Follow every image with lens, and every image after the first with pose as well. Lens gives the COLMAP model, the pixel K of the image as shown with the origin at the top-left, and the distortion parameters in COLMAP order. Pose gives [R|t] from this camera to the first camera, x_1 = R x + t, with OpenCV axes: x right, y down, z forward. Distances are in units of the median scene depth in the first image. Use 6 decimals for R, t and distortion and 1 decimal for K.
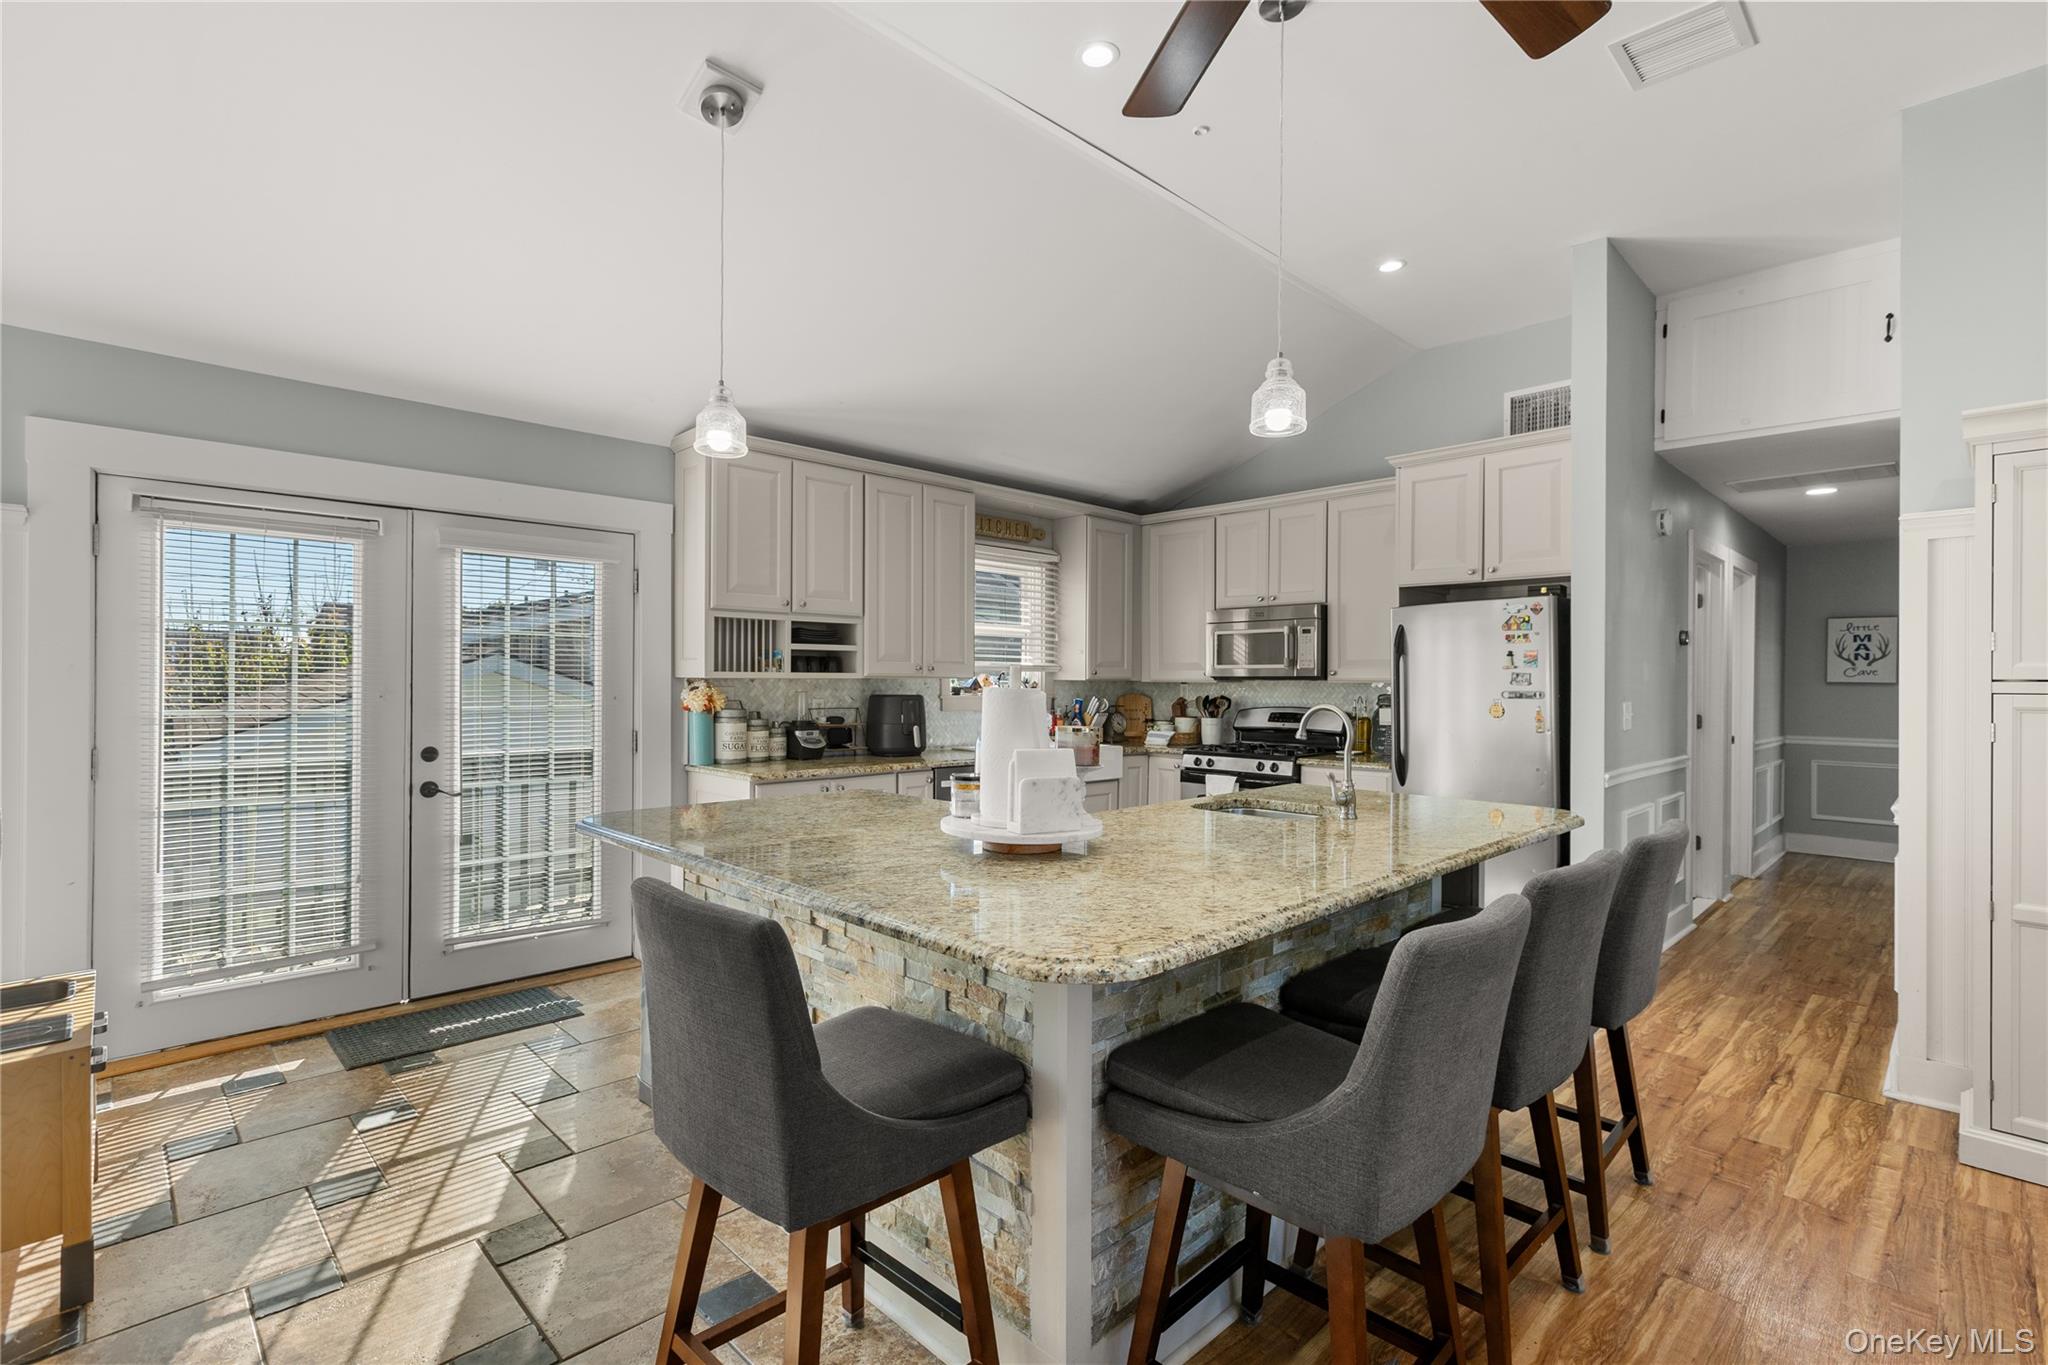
lens RADIAL K [[936.6, 0, 1010.8], [0, 936.6, 683.4], [0, 0, 1]] dist [0.001589, 0.000531]
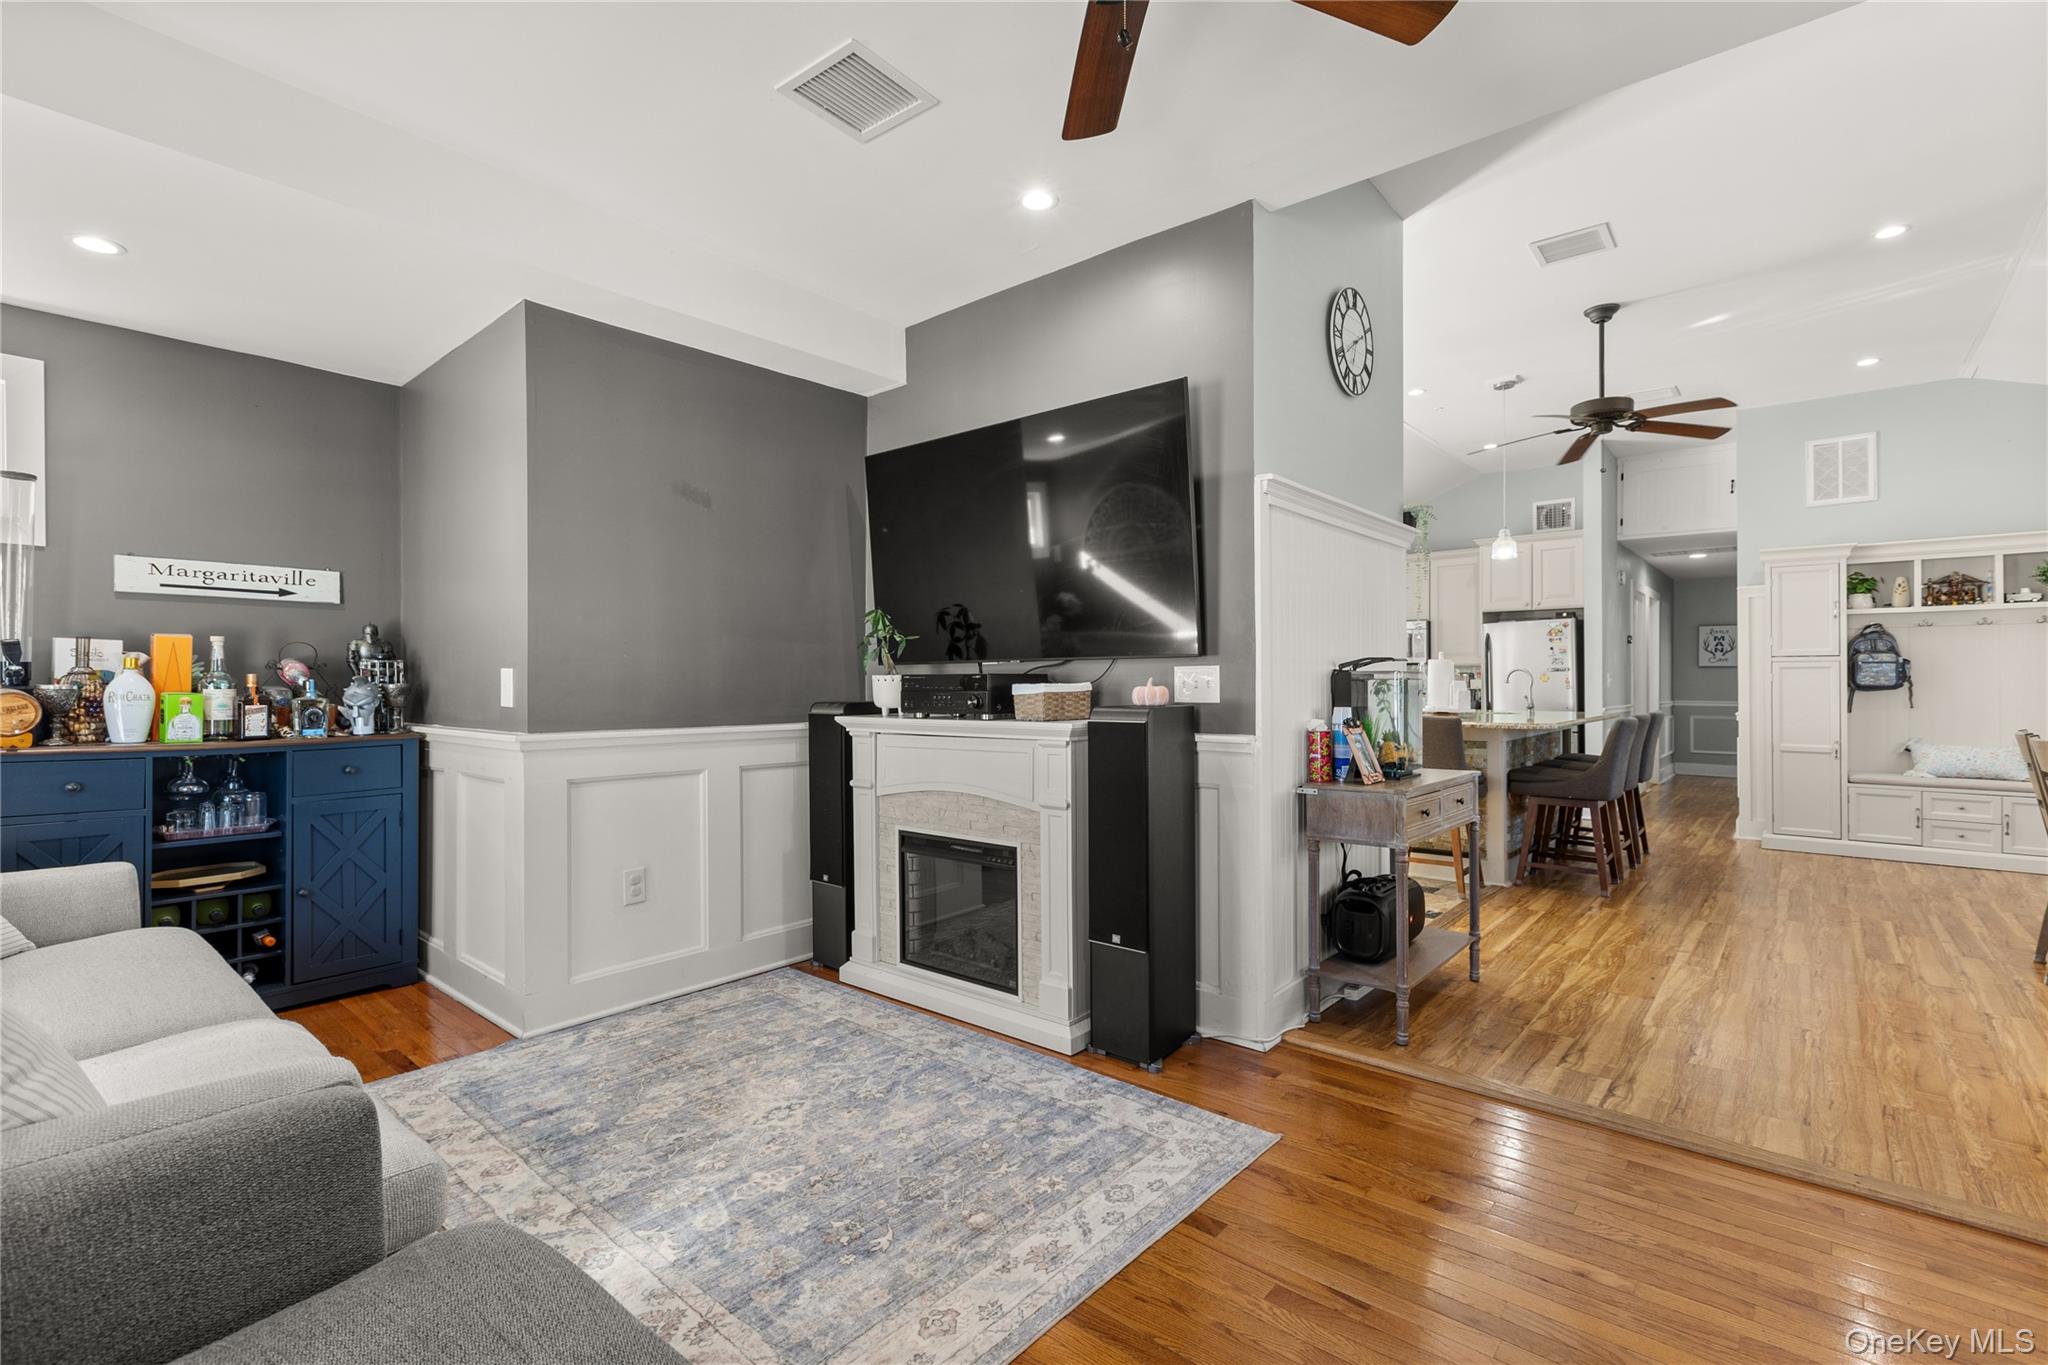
lens RADIAL K [[936.6, 0, 1023.1], [0, 936.6, 686.5], [0, 0, 1]] dist [0.001589, 0.000531]
pose [[0.994586, -0.011483, 0.103279, -1.588633], [0.011377, 0.999934, 0.001615, 0.064746], [-0.103291, -0.000431, 0.994651, -1.697499]]
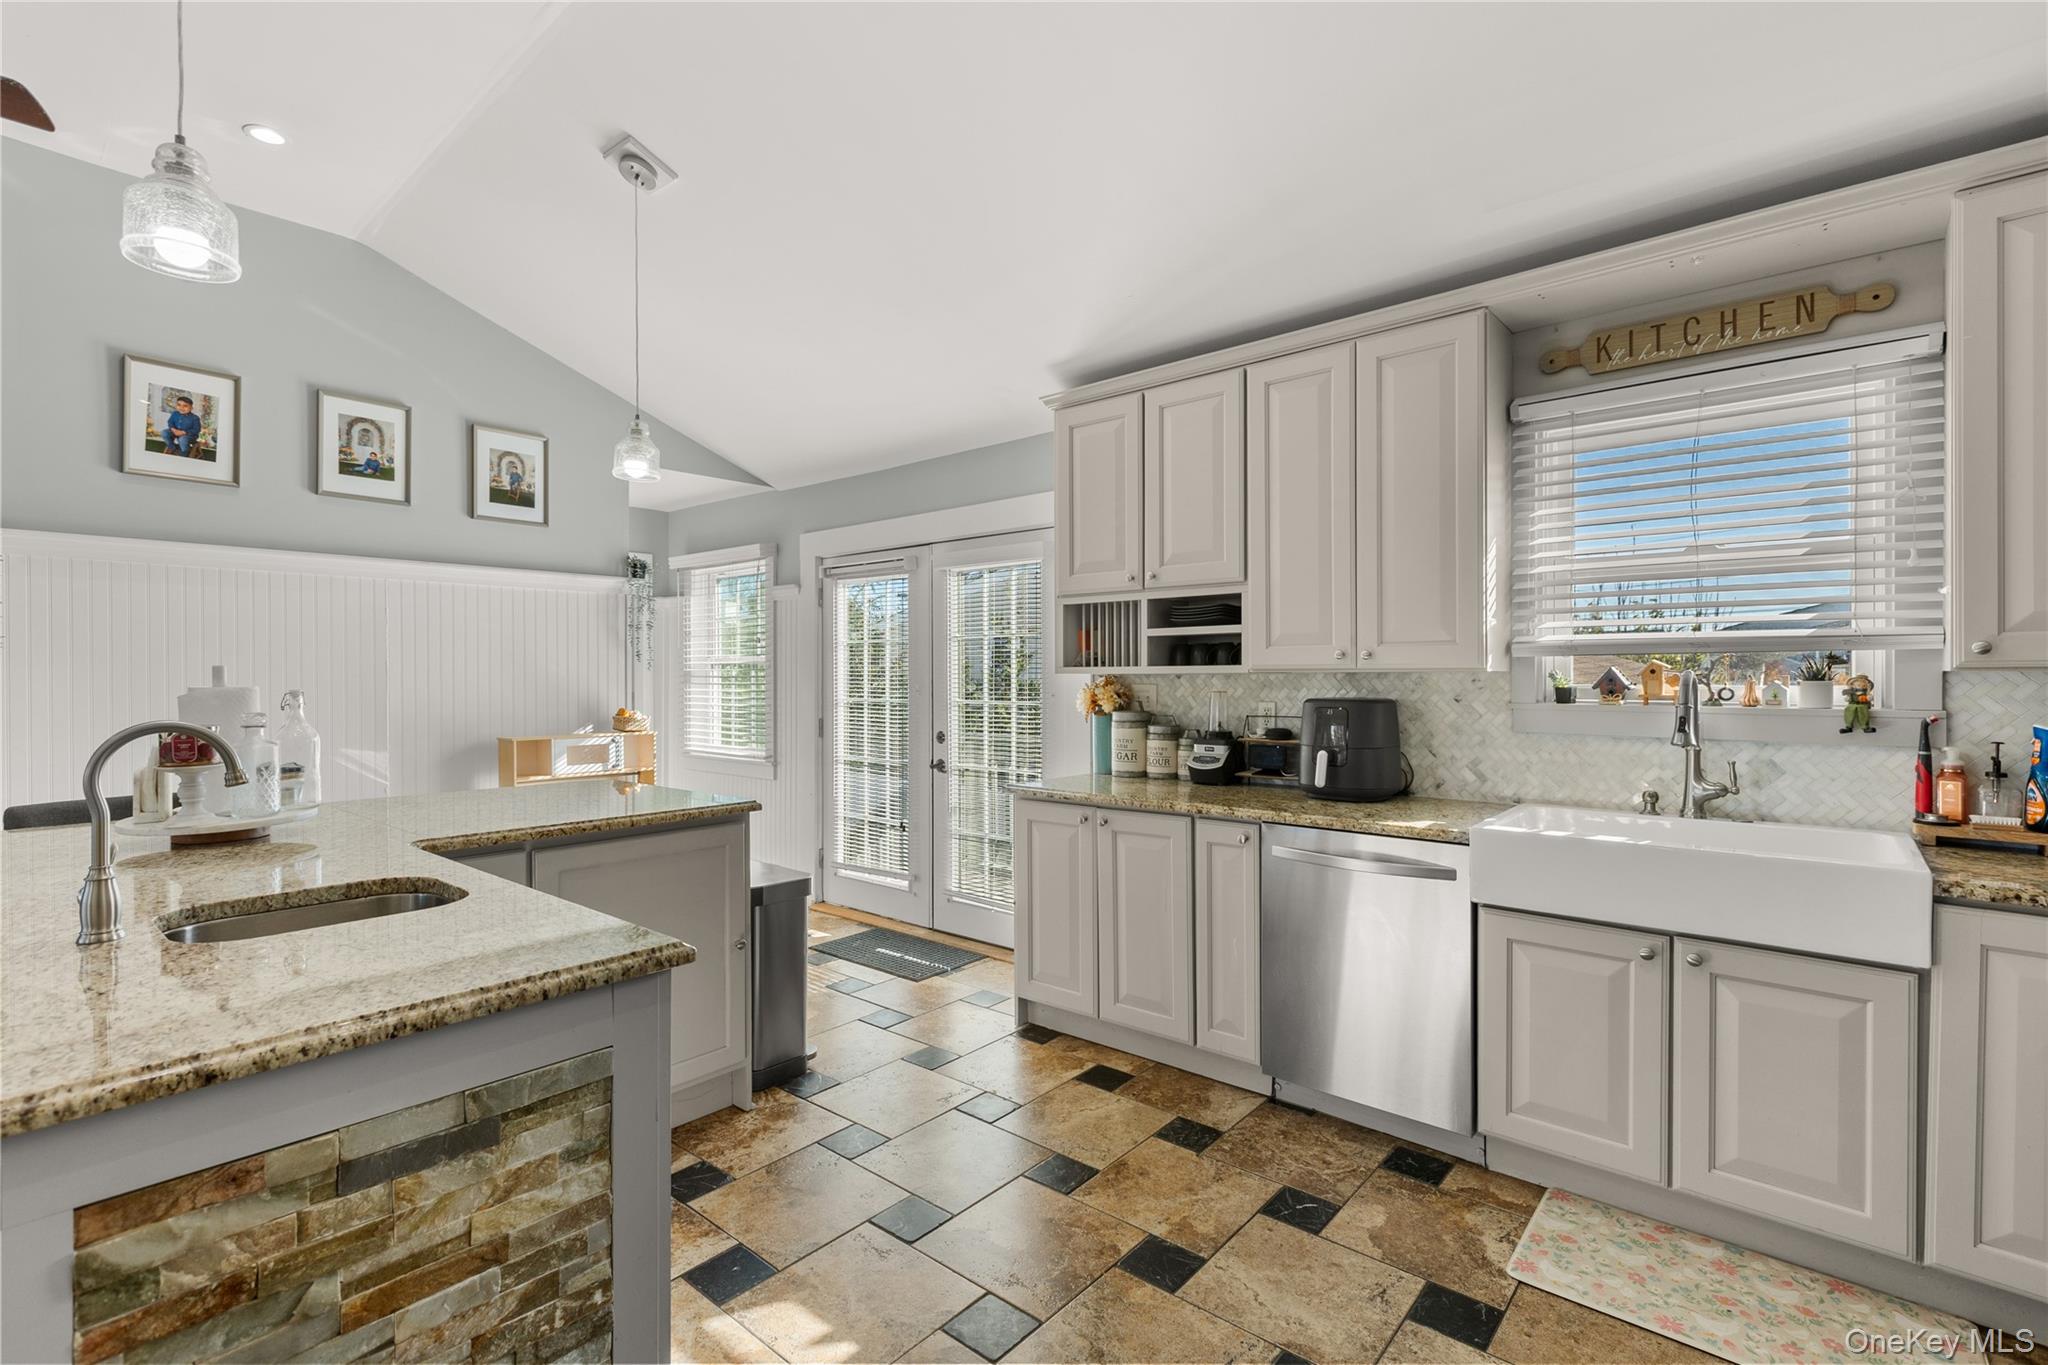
lens RADIAL K [[936.6, 0, 1011.5], [0, 936.6, 684.6], [0, 0, 1]] dist [0.001589, 0.000531]
pose [[0.089346, 0.005563, -0.995985, 0.454620], [0.002760, 0.999979, 0.005833, -0.001406], [0.995997, -0.003270, 0.089329, 0.709257]]
